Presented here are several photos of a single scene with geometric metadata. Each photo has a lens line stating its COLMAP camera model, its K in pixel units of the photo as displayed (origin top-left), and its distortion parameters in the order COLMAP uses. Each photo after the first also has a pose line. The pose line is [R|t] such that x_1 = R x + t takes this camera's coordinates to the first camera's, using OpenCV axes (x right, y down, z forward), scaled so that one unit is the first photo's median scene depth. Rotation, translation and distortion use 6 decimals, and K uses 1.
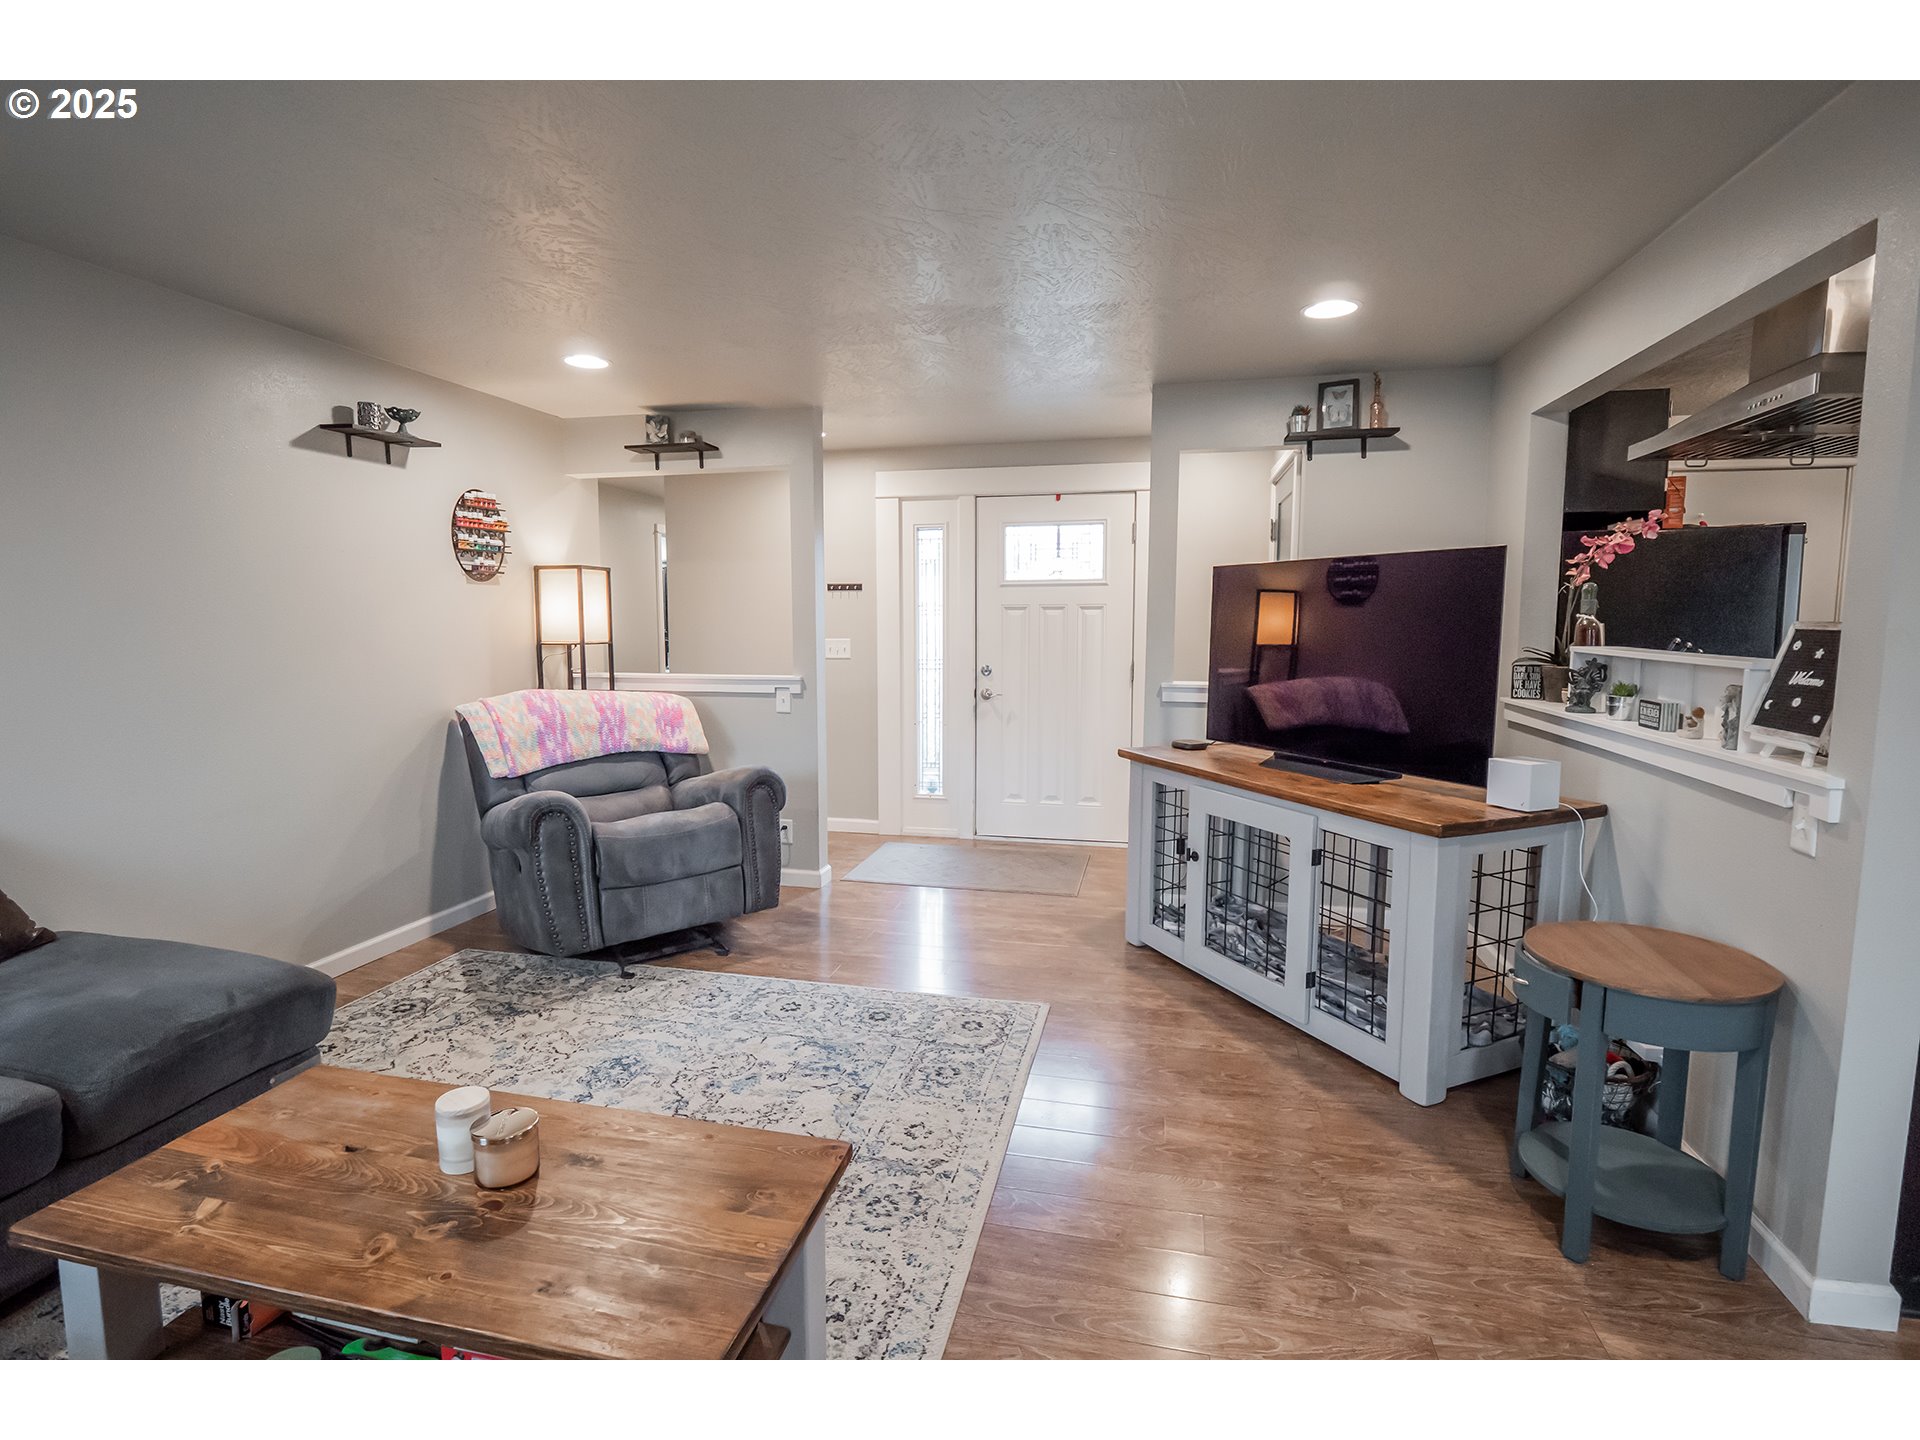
lens RADIAL K [[931.9, 0, 947.4], [0, 931.9, 711.8], [0, 0, 1]] dist [0.002793, -0.013258]
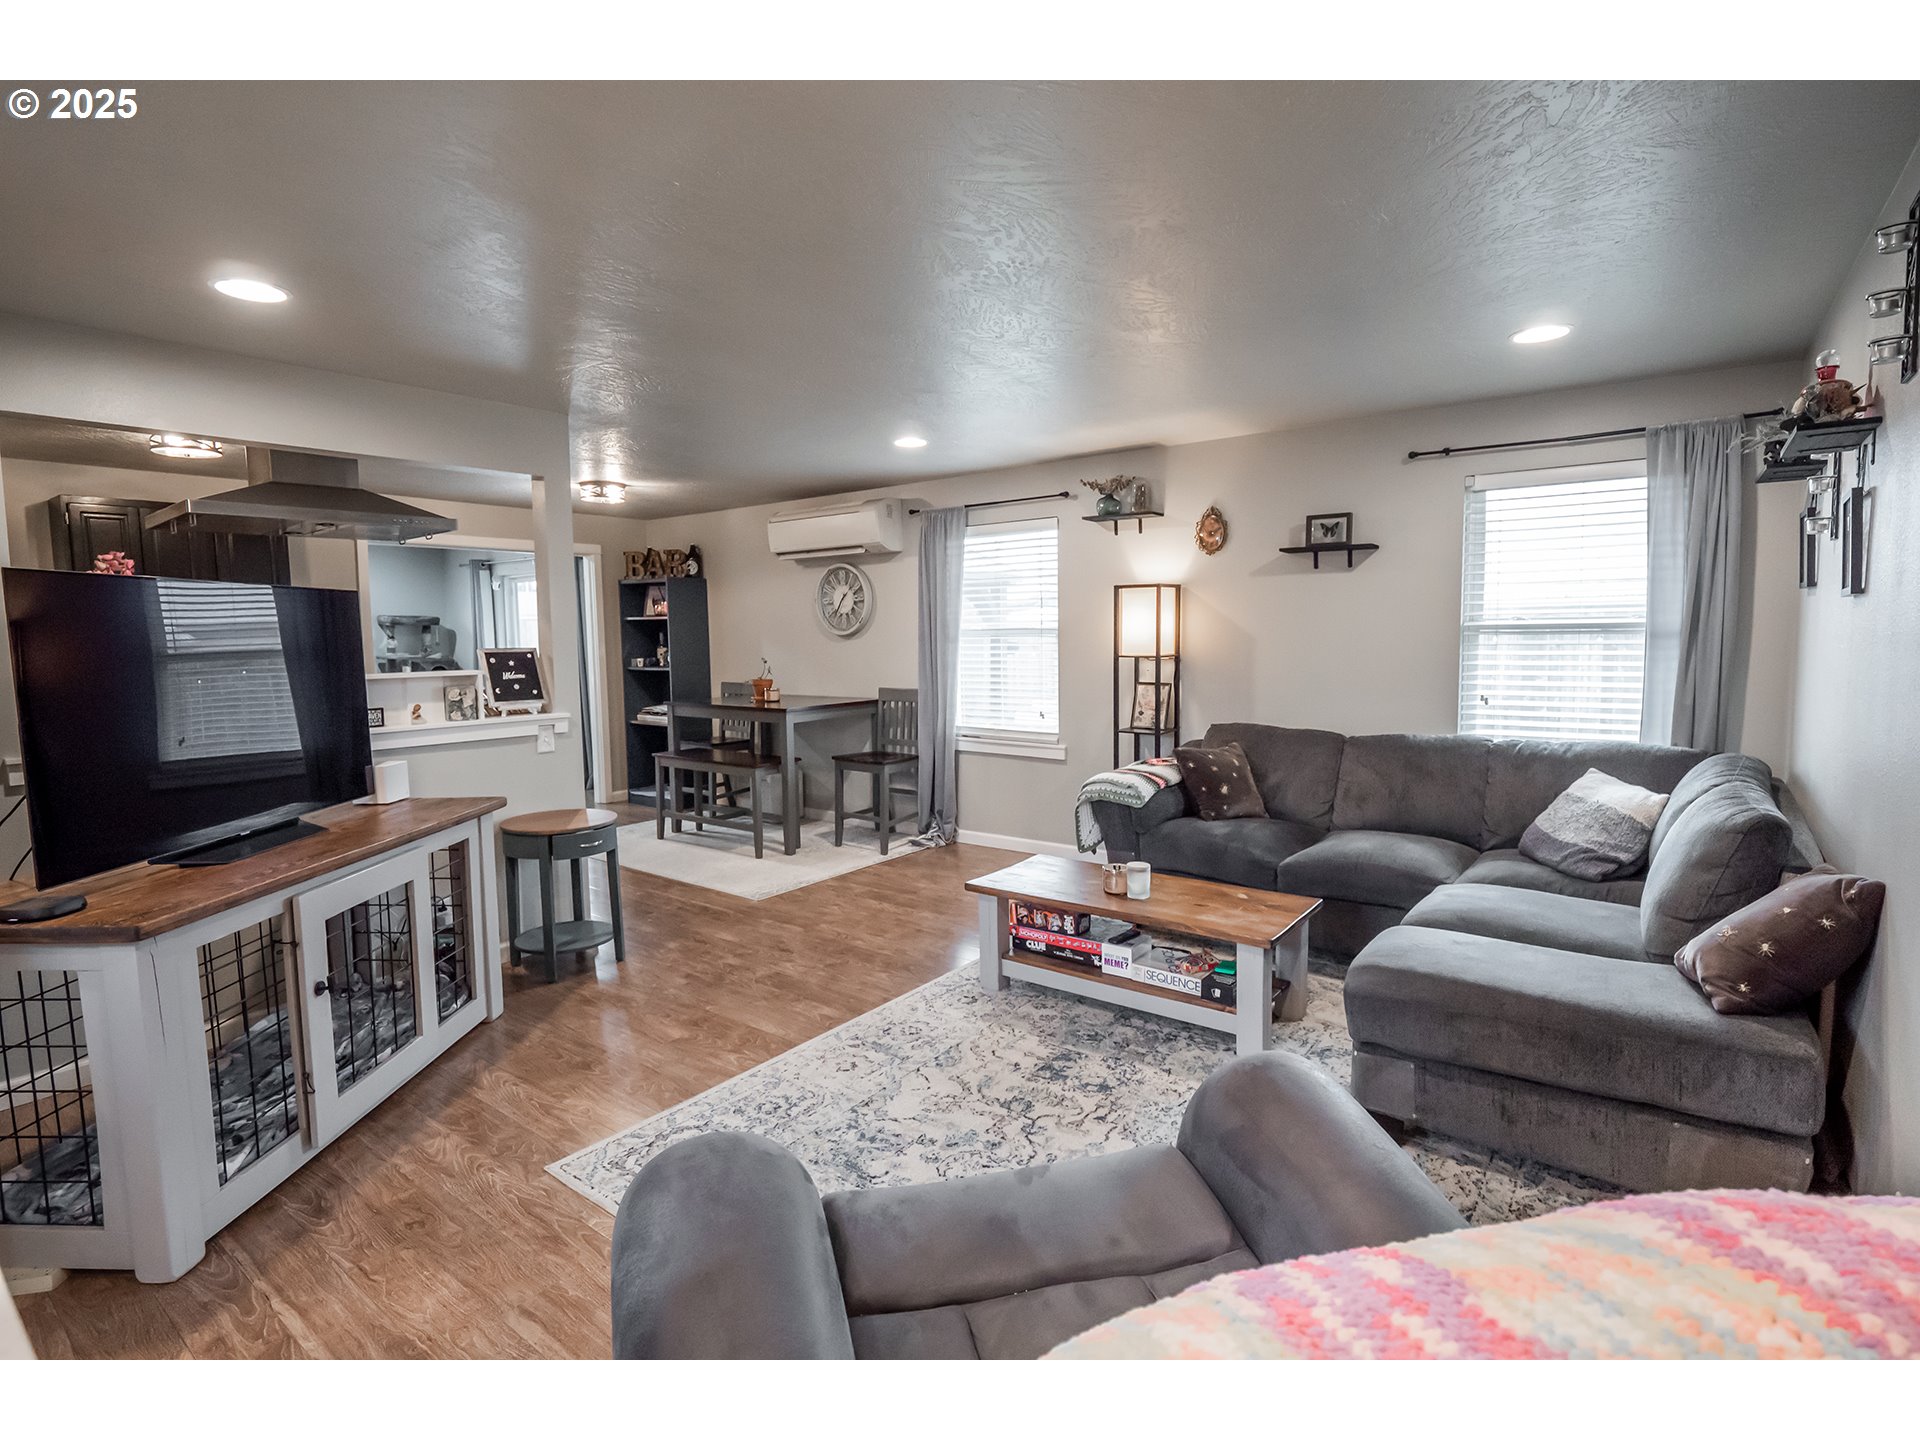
lens RADIAL K [[934.3, 0, 941.9], [0, 934.3, 711.2], [0, 0, 1]] dist [-0.007274, -0.001593]
pose [[-0.908400, -0.022824, 0.417479, -0.395166], [0.056281, 0.982746, 0.176190, -0.130923], [-0.414297, 0.183547, -0.891442, 1.198743]]
